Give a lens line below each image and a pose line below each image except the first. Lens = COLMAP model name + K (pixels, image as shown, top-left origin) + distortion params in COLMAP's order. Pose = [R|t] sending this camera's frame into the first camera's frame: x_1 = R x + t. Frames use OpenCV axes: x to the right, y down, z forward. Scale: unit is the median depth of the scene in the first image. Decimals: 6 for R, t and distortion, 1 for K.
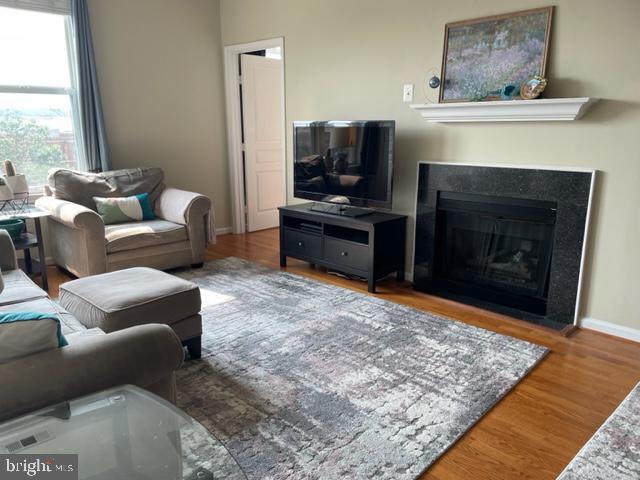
lens RADIAL K [[479.7, 0, 318.3], [0, 479.7, 241.9], [0, 0, 1]] dist [0.092004, -0.122343]
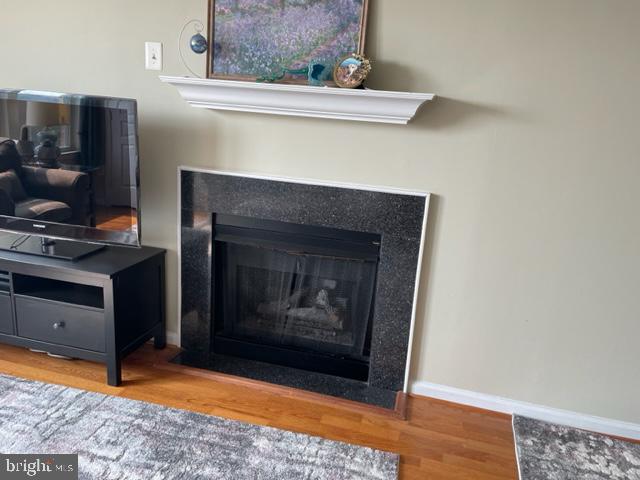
lens RADIAL K [[478.7, 0, 320.0], [0, 478.7, 240.0], [0, 0, 1]] dist [0.080811, -0.098664]
pose [[0.860241, -0.070613, 0.504975, 0.040376], [0.047579, 0.997160, 0.058385, -0.105529], [-0.507663, -0.026199, 0.861157, 0.375397]]
